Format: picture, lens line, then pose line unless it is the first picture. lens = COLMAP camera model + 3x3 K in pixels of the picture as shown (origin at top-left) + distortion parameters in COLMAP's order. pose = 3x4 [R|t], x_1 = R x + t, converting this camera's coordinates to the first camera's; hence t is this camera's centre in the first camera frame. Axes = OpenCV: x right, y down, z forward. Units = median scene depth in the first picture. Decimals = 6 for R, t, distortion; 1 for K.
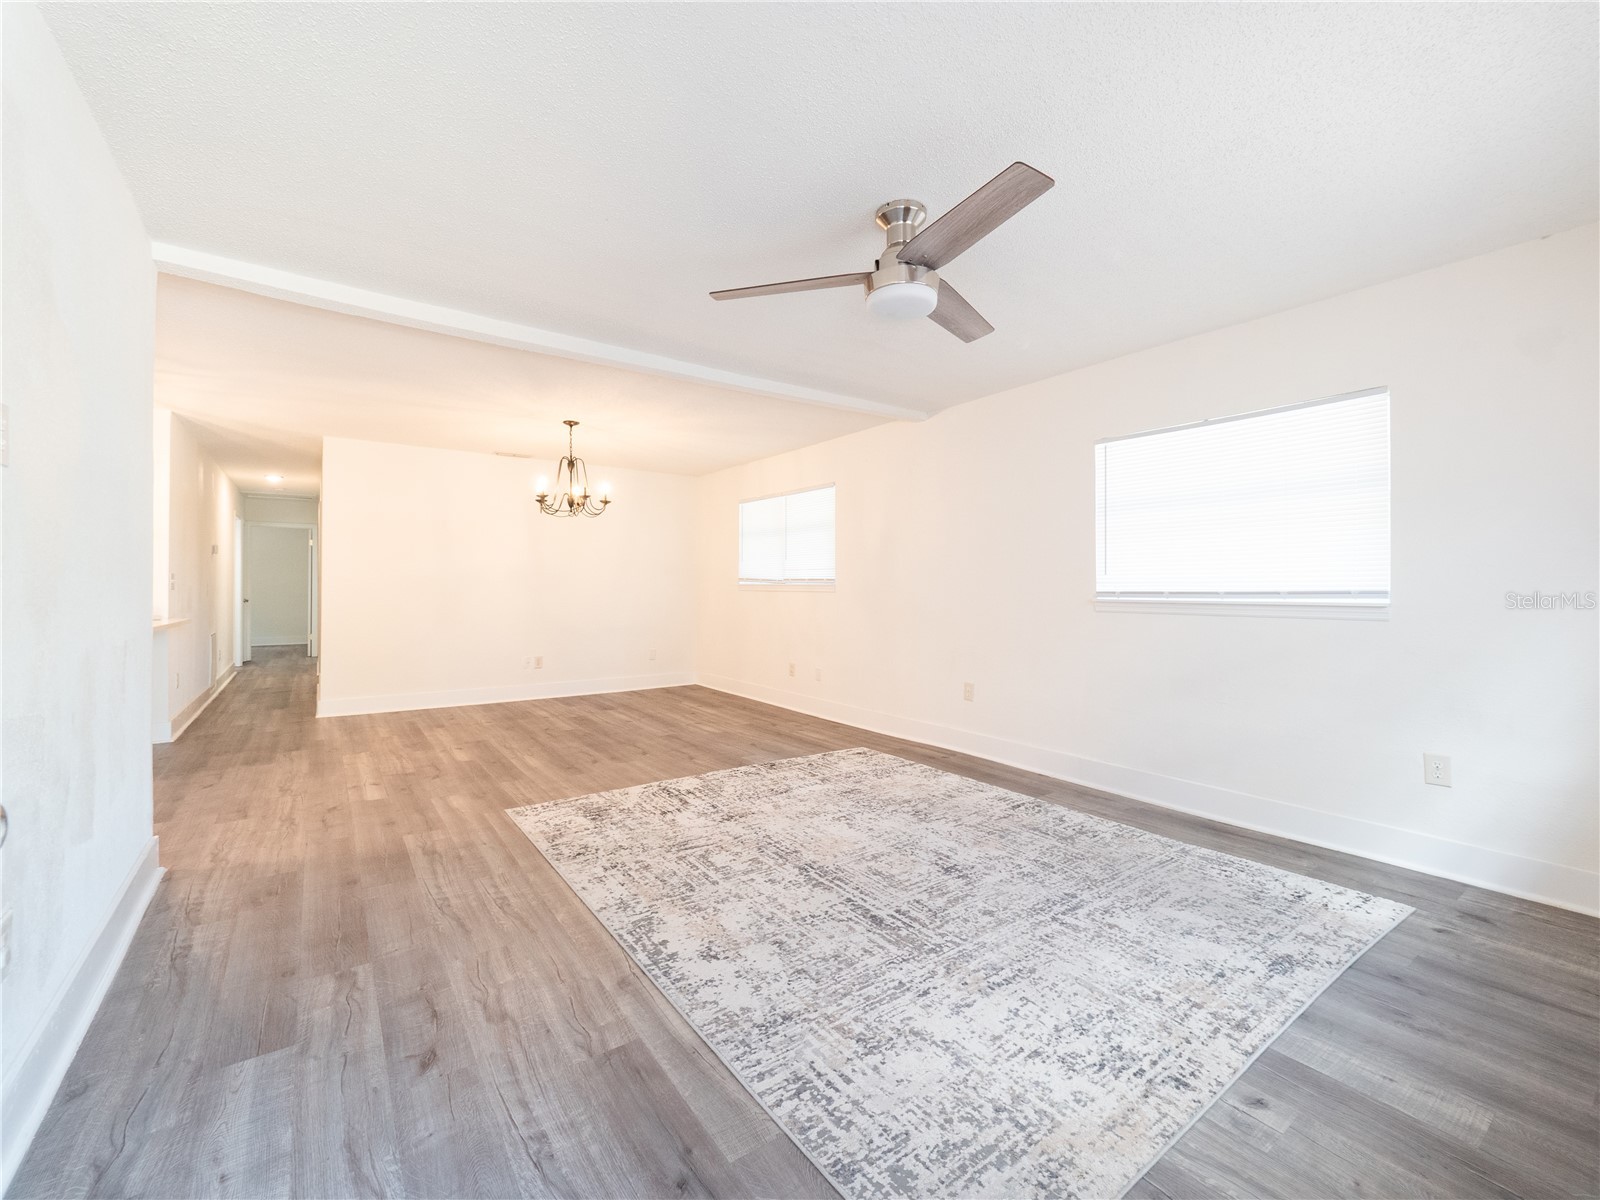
lens RADIAL K [[665.1, 0, 793.3], [0, 665.1, 587.2], [0, 0, 1]] dist [-0.042528, 0.013195]
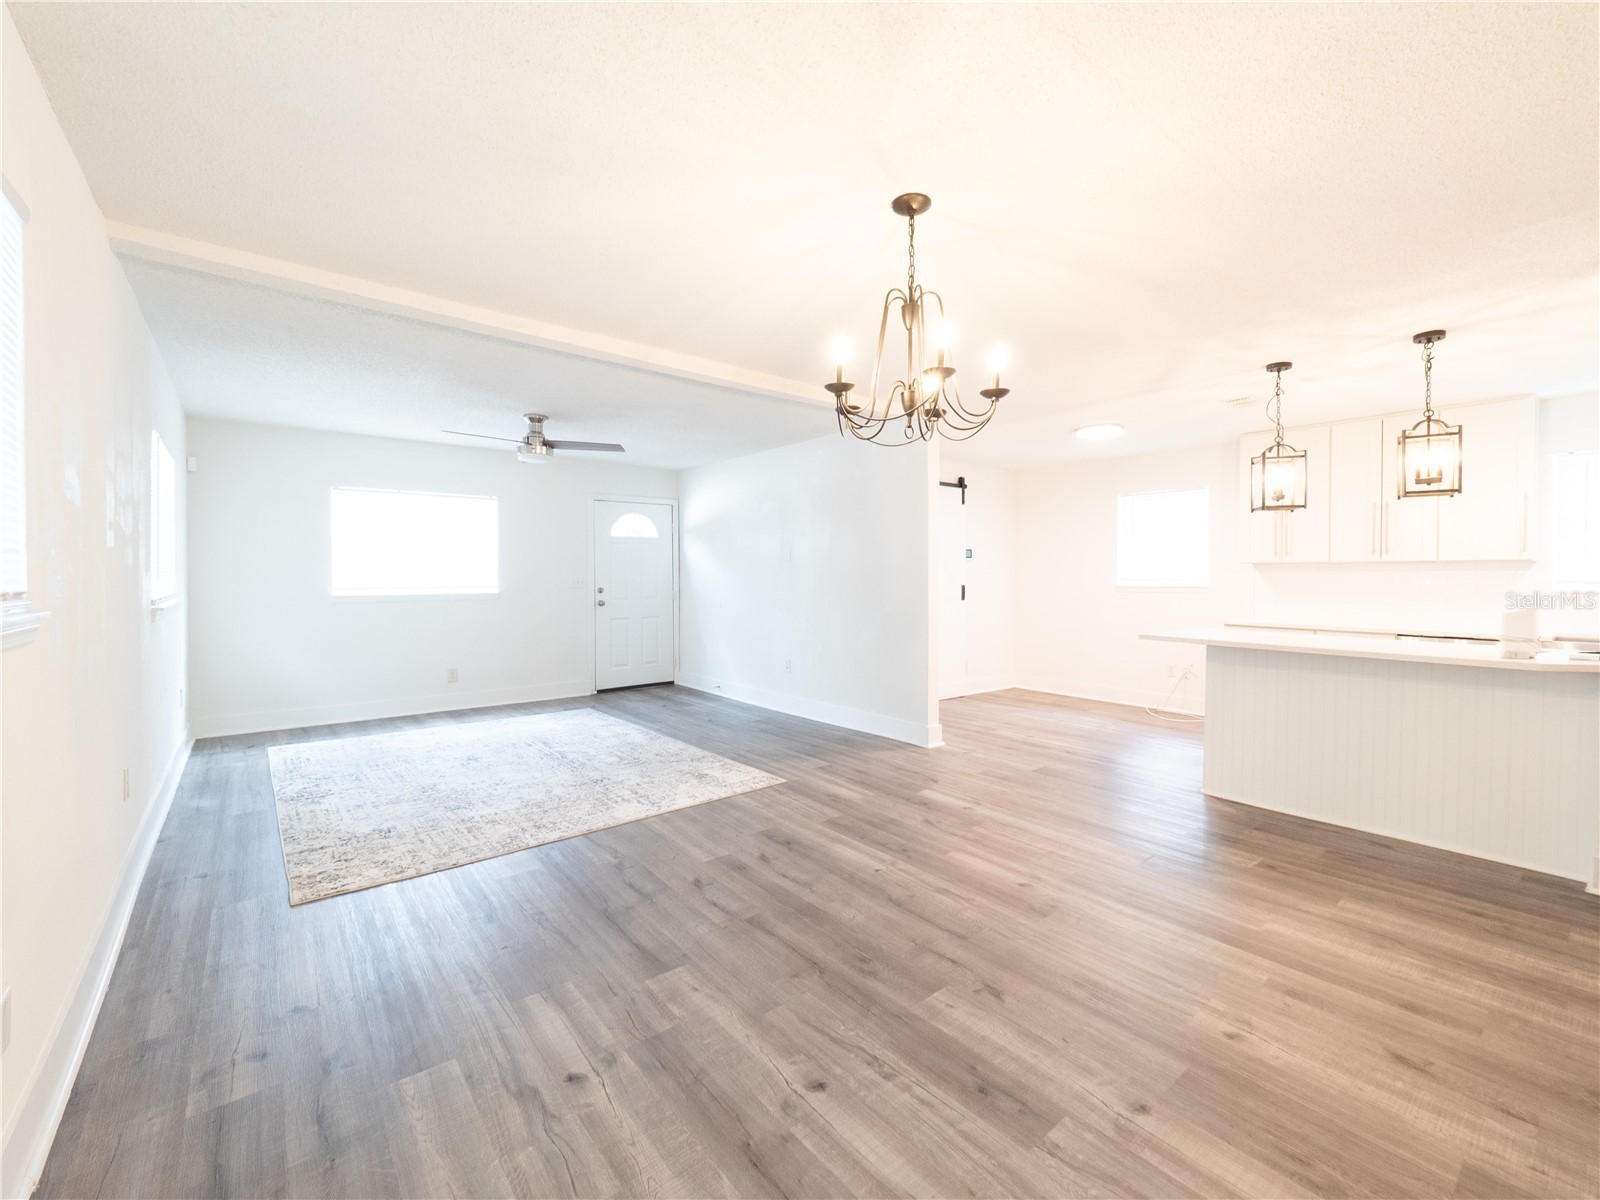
lens RADIAL K [[665.1, 0, 793.3], [0, 665.1, 587.2], [0, 0, 1]] dist [-0.042528, 0.013195]
pose [[-0.998175, -0.009500, -0.059628, -0.360042], [-0.010902, 0.999671, 0.023229, -0.037599], [0.059387, 0.023836, -0.997950, 2.096230]]
